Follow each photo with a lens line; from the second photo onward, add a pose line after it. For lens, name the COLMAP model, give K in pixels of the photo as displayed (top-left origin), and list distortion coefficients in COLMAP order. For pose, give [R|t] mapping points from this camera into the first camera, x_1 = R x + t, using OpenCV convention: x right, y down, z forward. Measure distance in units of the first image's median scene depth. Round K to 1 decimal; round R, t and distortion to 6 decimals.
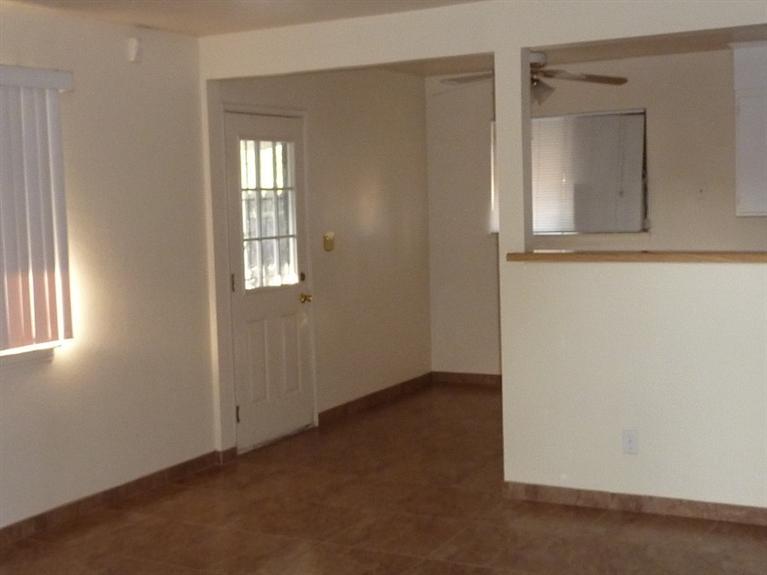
lens RADIAL K [[1057.3, 0, 383.5], [0, 1057.3, 287.5], [0, 0, 1]] dist [0.004601, -0.042437]
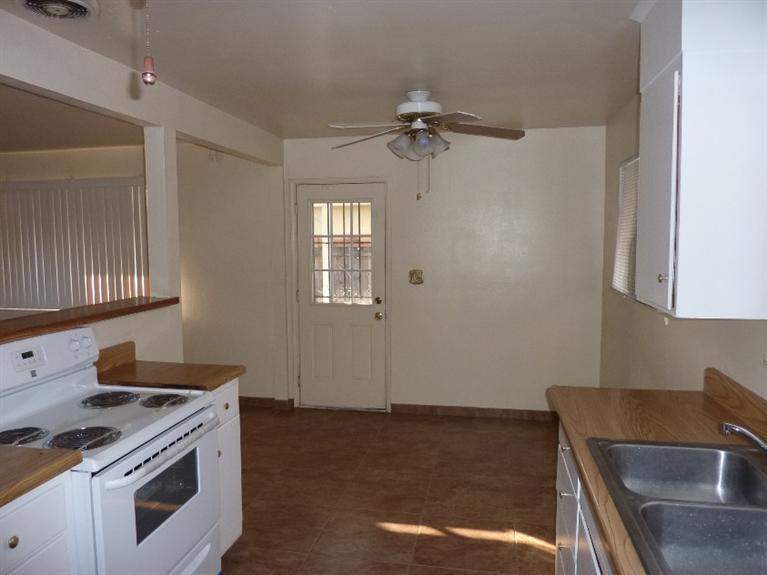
lens RADIAL K [[574.9, 0, 385.4], [0, 574.9, 275.6], [0, 0, 1]] dist [-0.002736, 0.003906]
pose [[0.312673, 0.104508, -0.944094, 0.671915], [-0.087309, 0.992883, 0.080993, -0.111290], [0.945840, 0.057104, 0.319572, 0.831950]]
